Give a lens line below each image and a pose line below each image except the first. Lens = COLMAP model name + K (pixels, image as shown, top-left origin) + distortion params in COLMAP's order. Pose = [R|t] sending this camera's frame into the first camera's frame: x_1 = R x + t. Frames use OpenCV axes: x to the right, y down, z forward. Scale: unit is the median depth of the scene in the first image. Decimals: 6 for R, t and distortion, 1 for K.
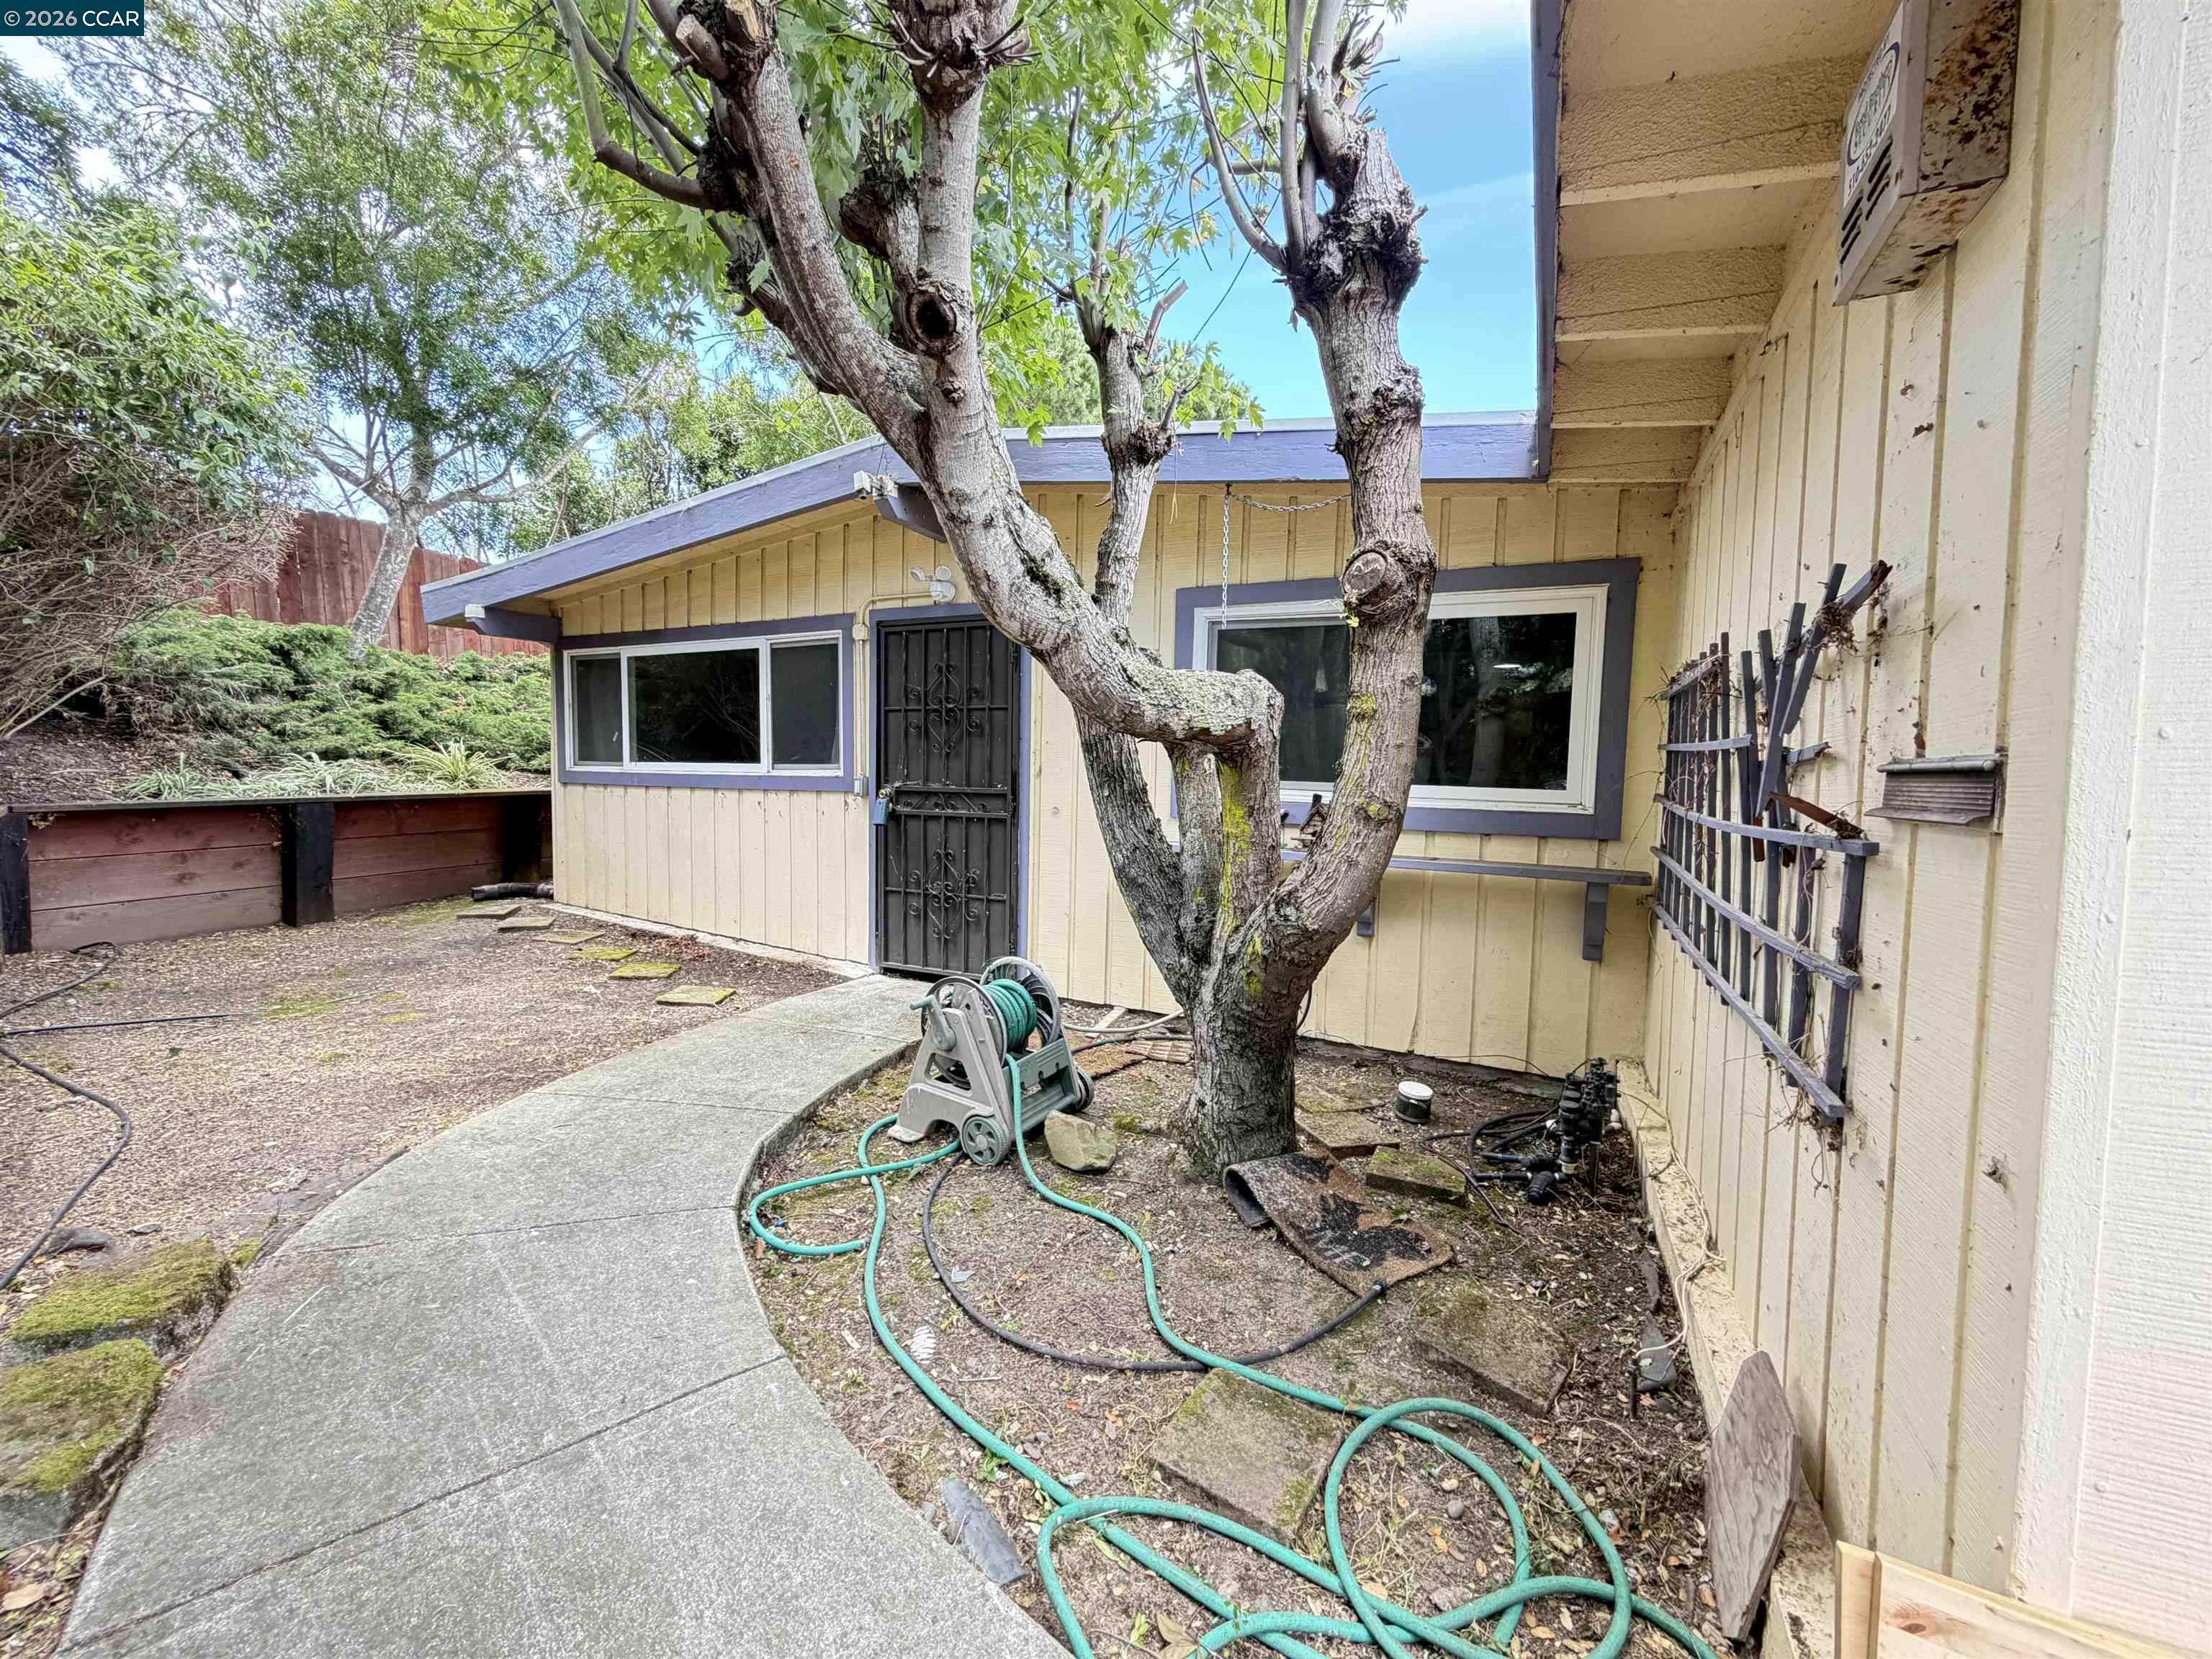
lens RADIAL K [[891.8, 0, 1103.4], [0, 891.8, 821.4], [0, 0, 1]] dist [0.002271, 0.000240]
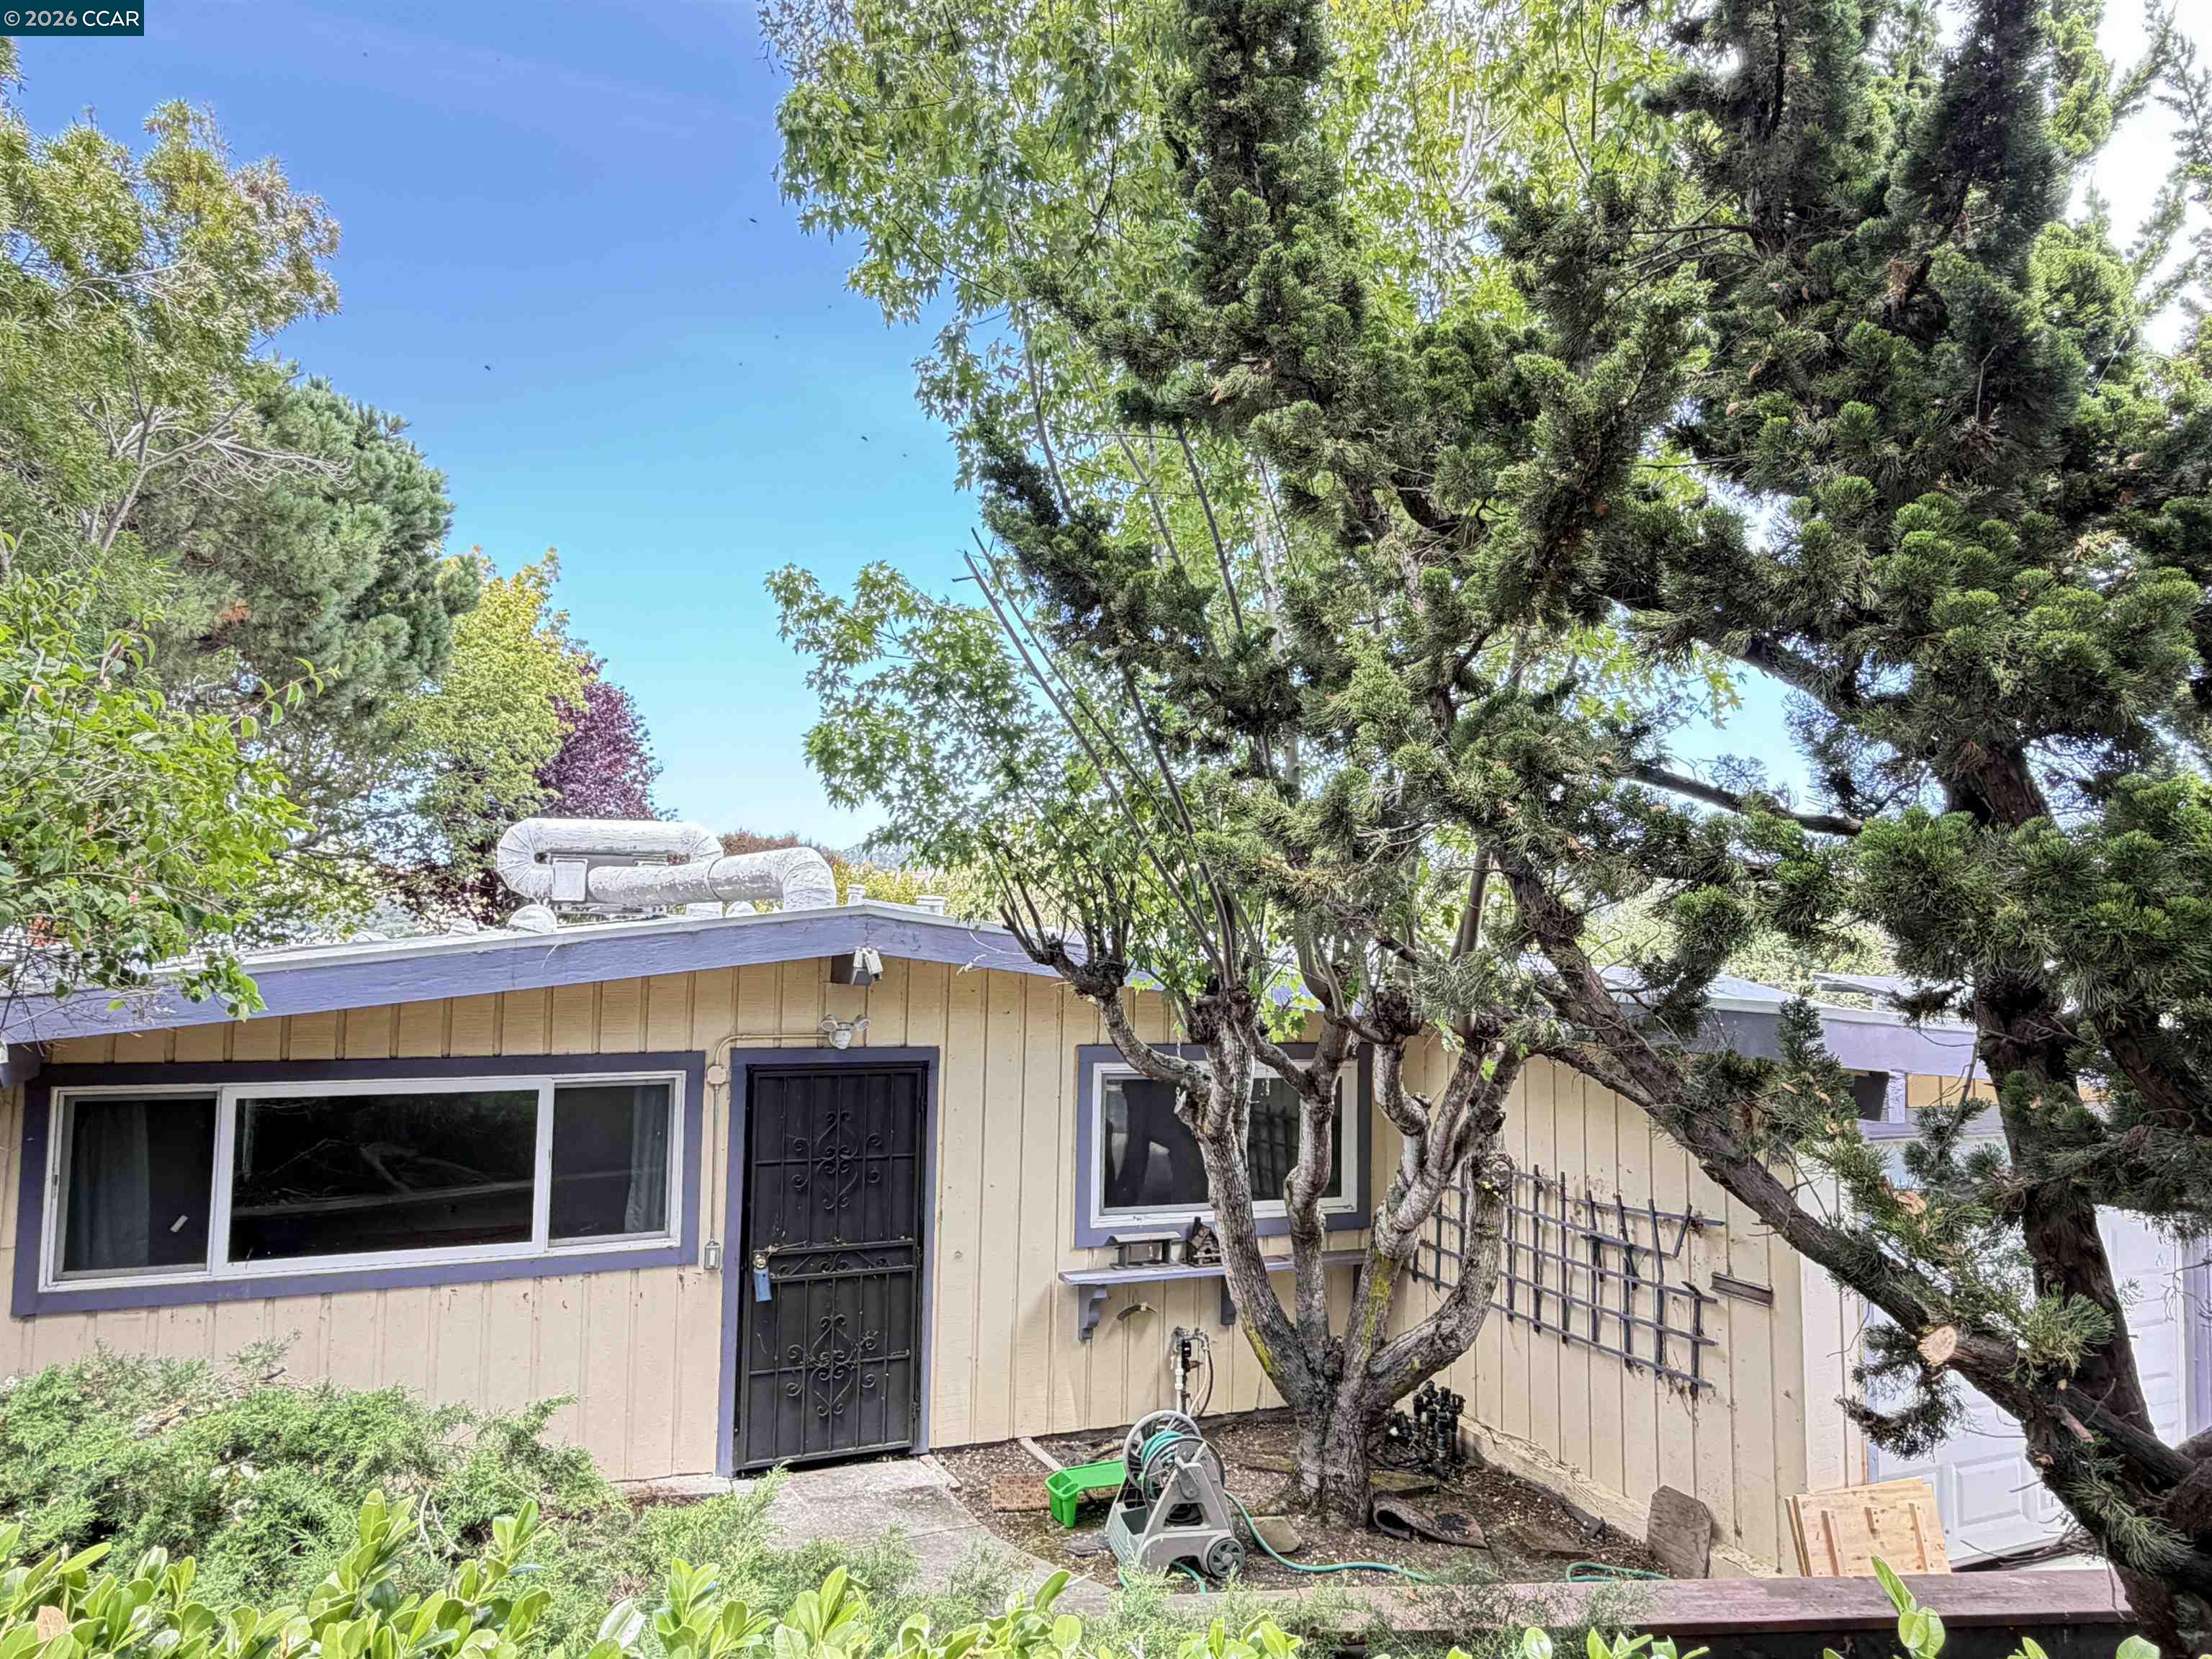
lens RADIAL K [[1436.8, 0, 1106.0], [0, 1436.8, 829.5], [0, 0, 1]] dist [0.002462, -0.000952]
pose [[0.659964, 0.046169, 0.749877, -1.066606], [0.043802, 0.994048, -0.099752, -0.289566], [-0.750019, 0.098679, 0.654014, -0.217411]]
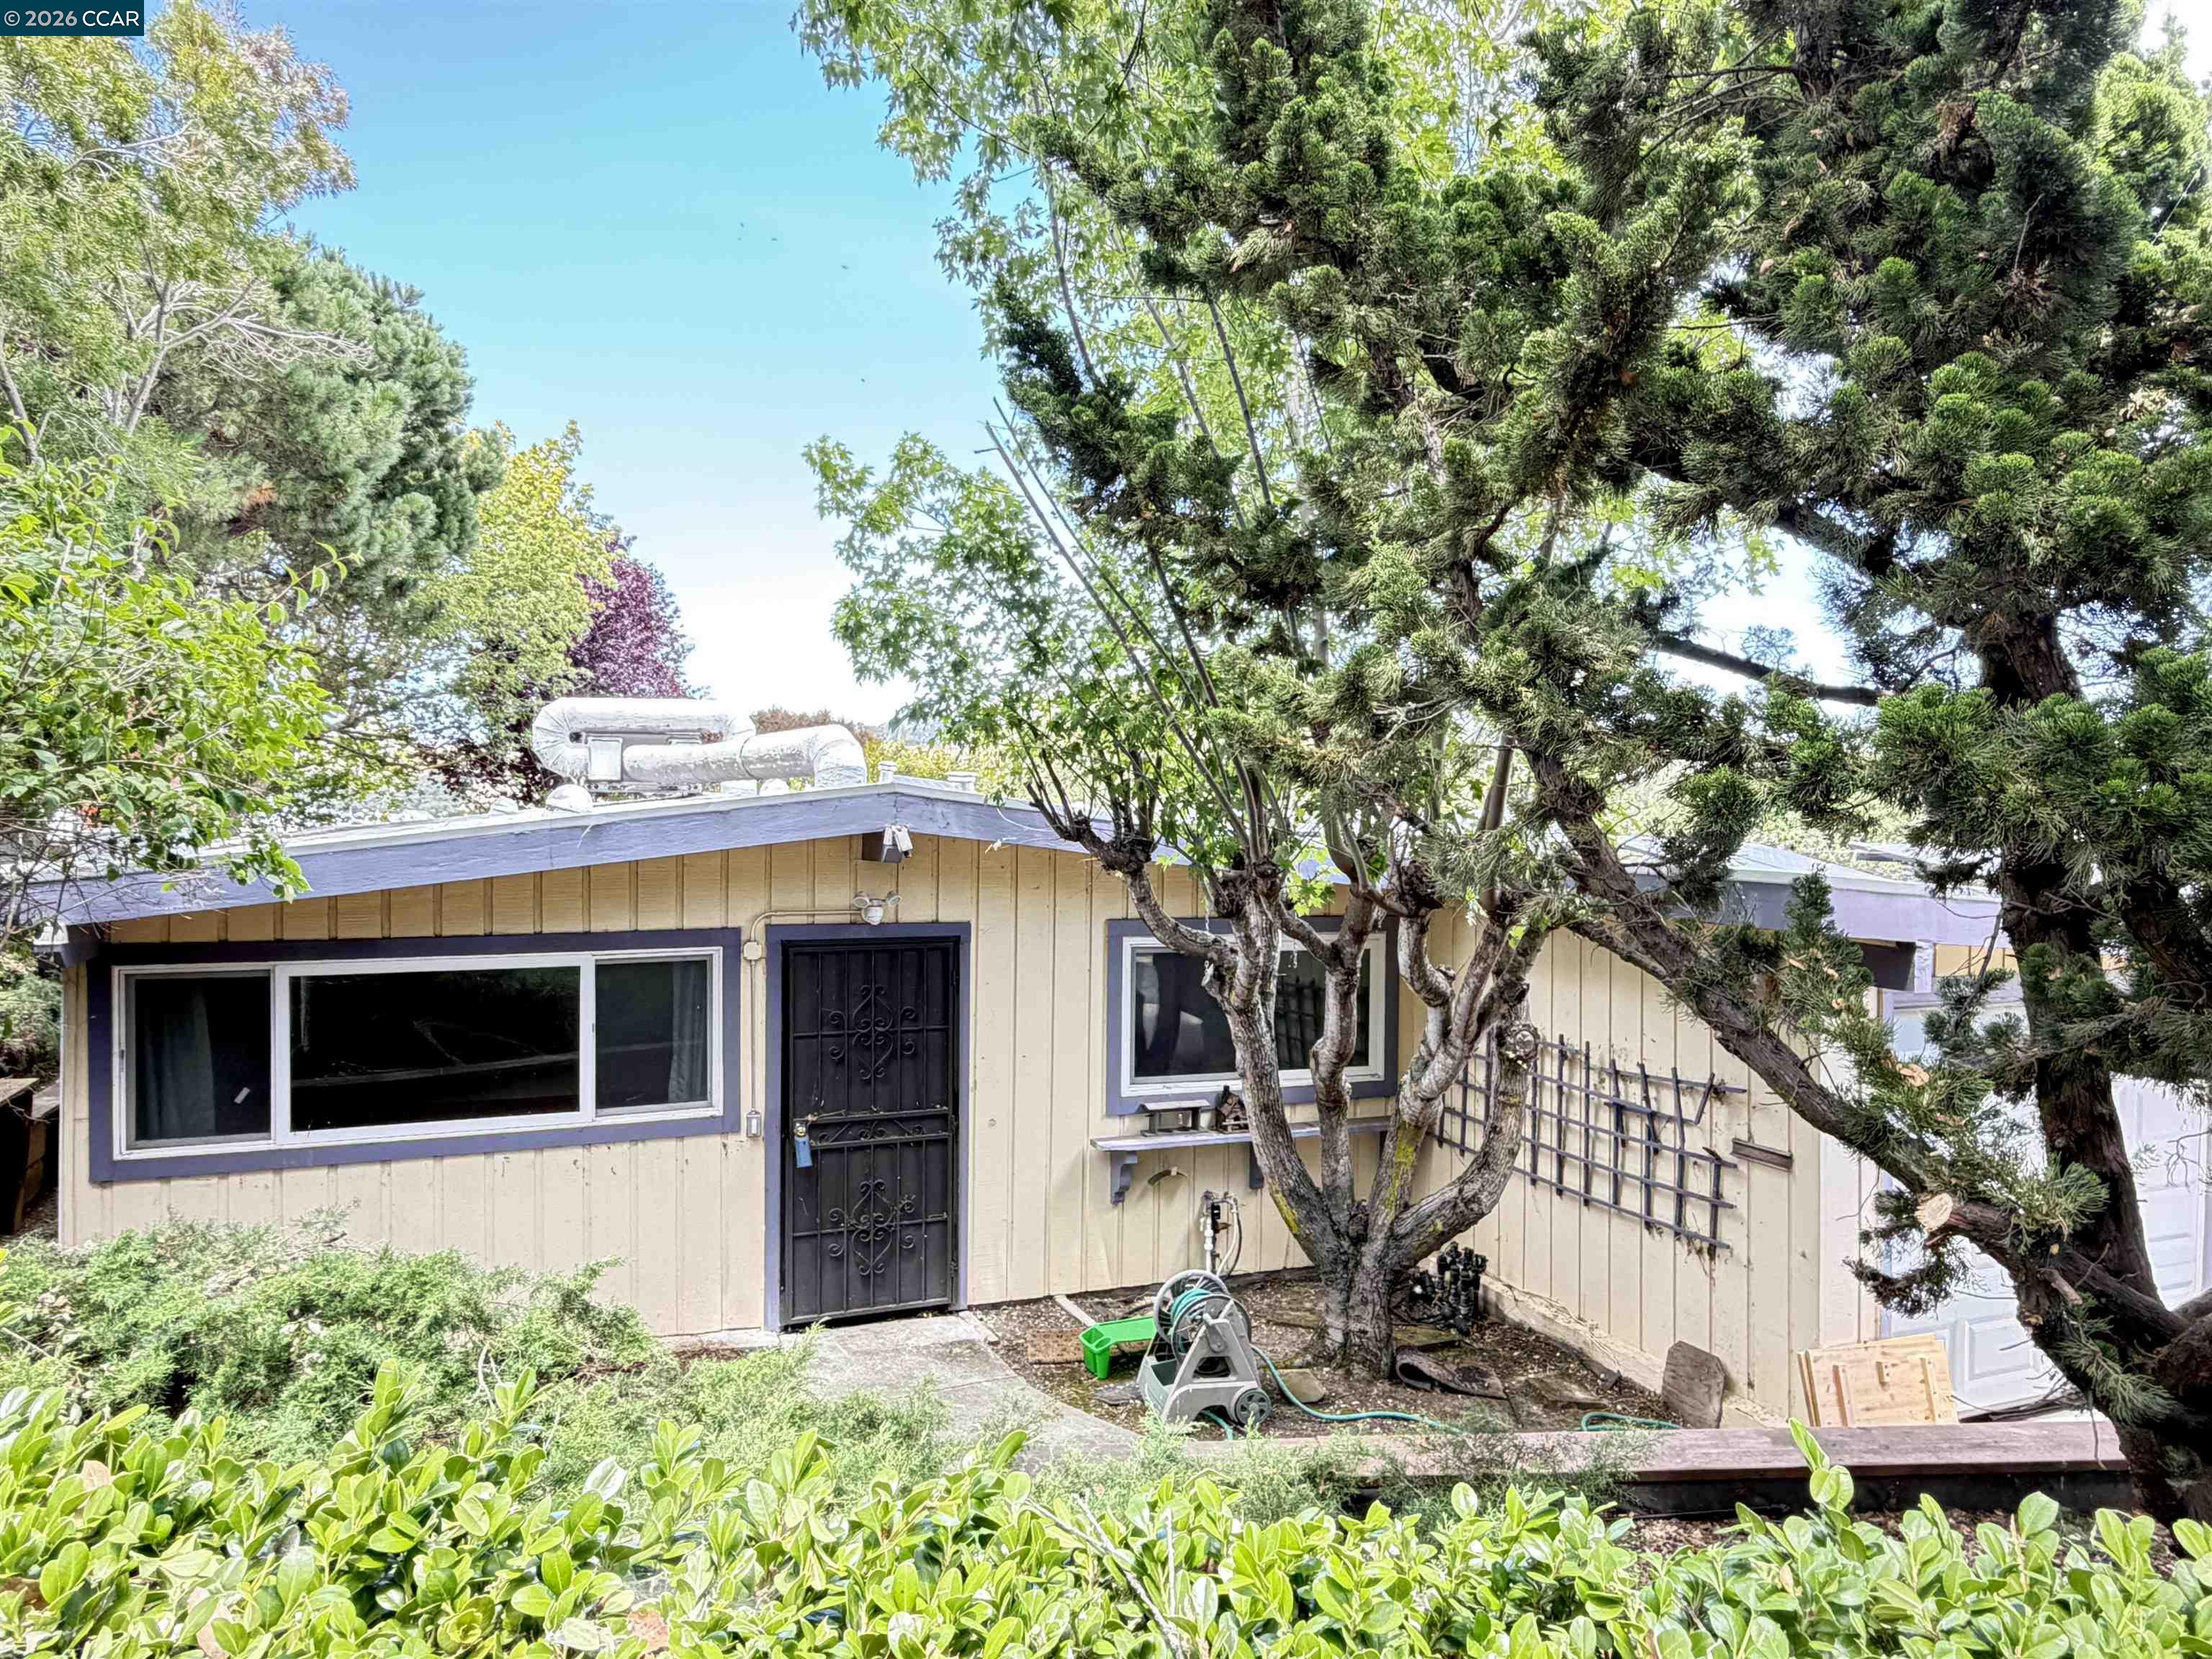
lens RADIAL K [[1439.8, 0, 1106.0], [0, 1439.8, 829.5], [0, 0, 1]] dist [0.003524, -0.003739]
pose [[0.678610, -0.025510, 0.734056, -1.064408], [0.051135, 0.998613, -0.012569, -0.292304], [-0.732716, 0.046066, 0.678973, -0.226721]]
